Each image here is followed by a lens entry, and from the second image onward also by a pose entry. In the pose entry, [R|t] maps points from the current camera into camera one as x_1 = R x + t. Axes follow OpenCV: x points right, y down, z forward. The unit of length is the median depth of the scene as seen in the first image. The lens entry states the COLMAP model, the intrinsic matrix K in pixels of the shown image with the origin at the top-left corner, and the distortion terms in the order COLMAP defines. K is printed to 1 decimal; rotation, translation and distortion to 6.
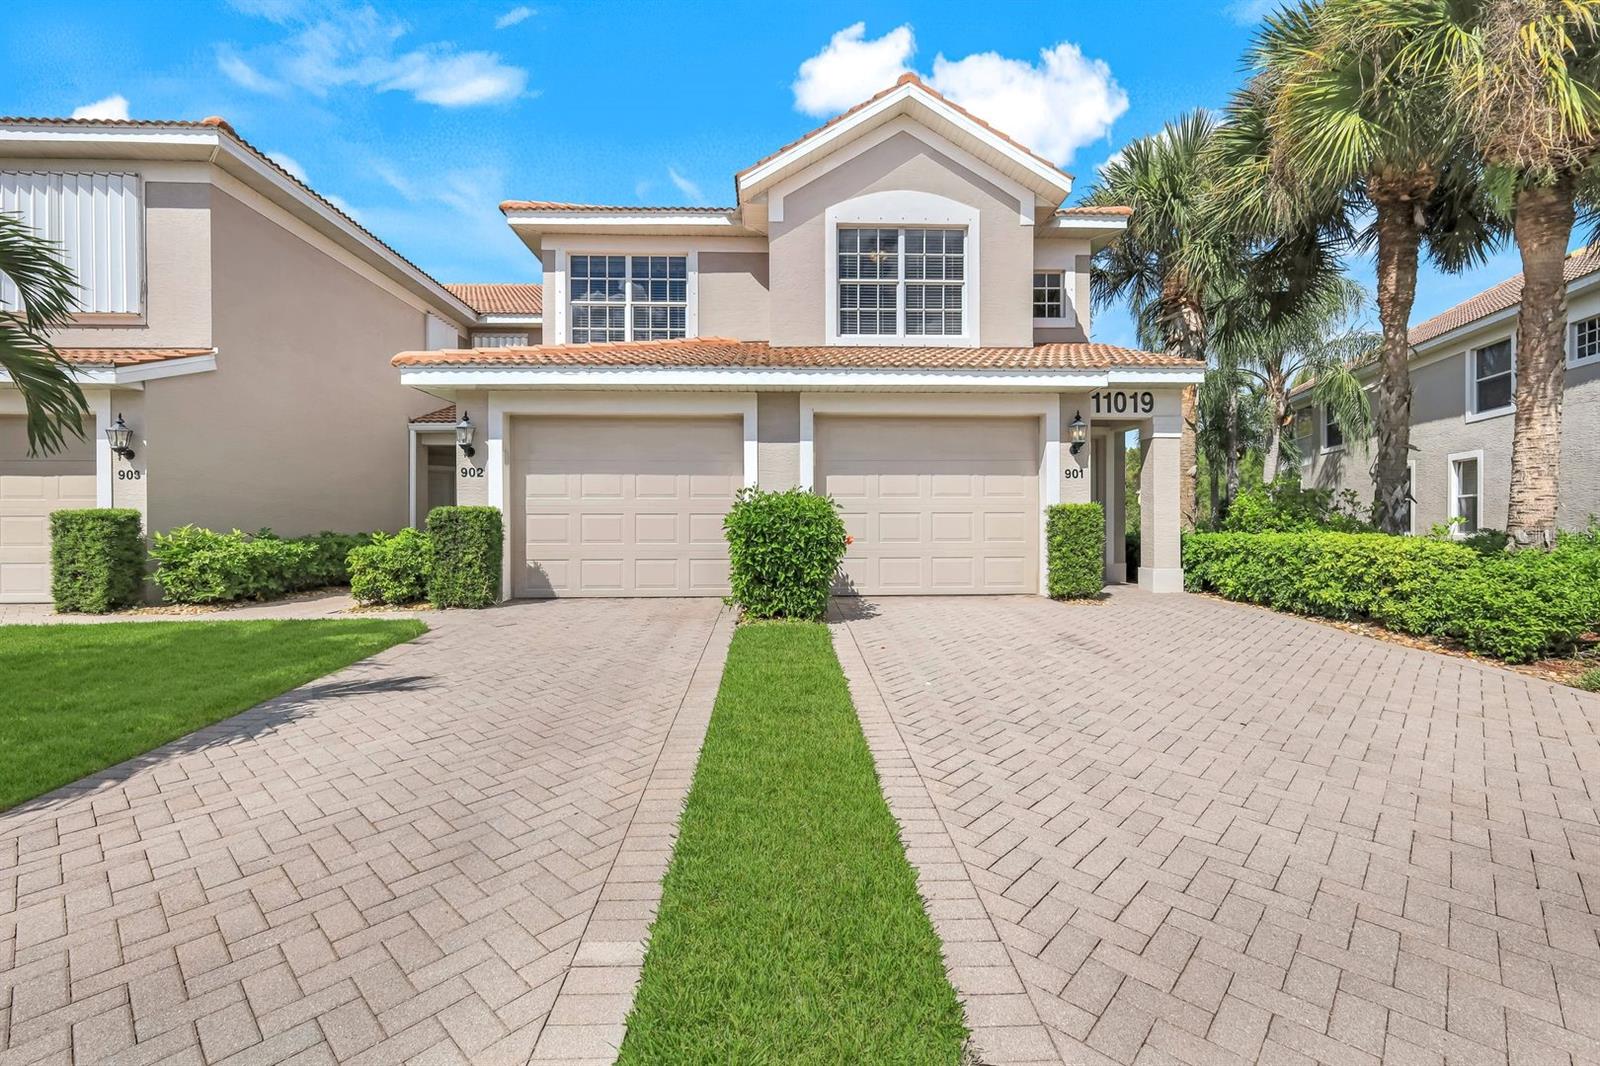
lens RADIAL K [[697.1, 0, 797.6], [0, 697.1, 508.0], [0, 0, 1]] dist [0.001455, 0.000159]
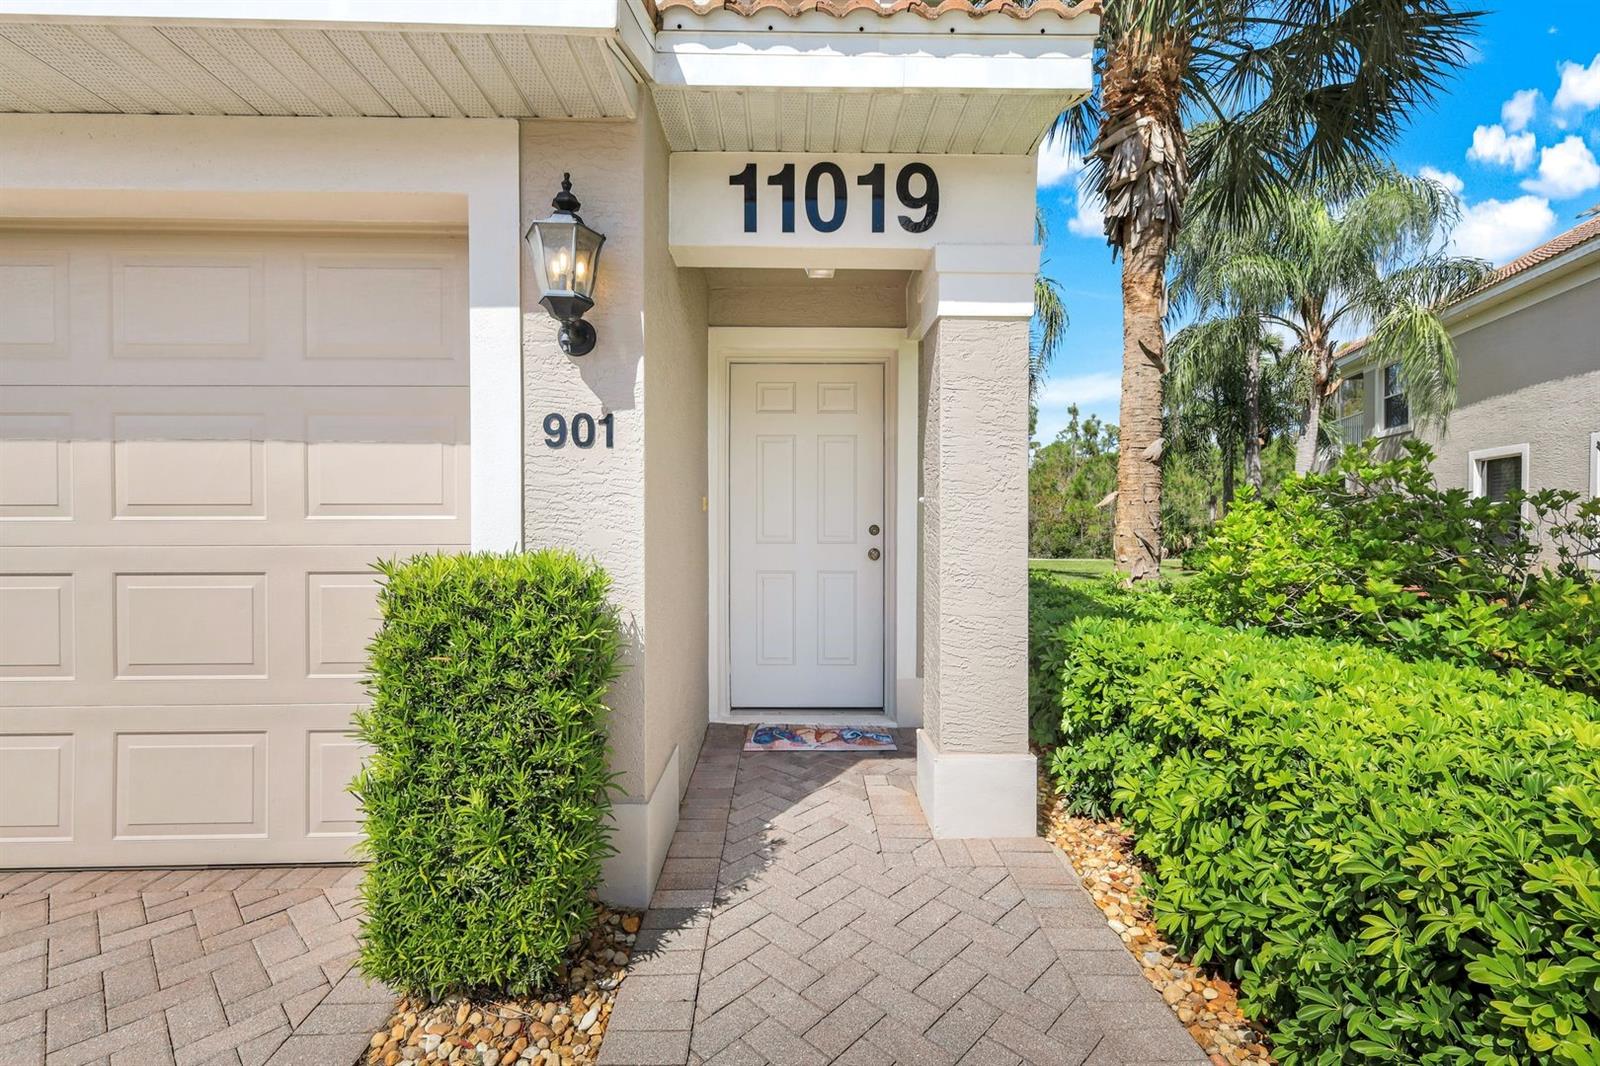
lens RADIAL K [[697.1, 0, 797.6], [0, 697.1, 508.0], [0, 0, 1]] dist [0.001455, 0.000159]
pose [[0.999619, 0.004850, -0.027163, 0.315554], [-0.004600, 0.999946, 0.009275, -0.014818], [0.027206, -0.009146, 0.999588, 0.481213]]
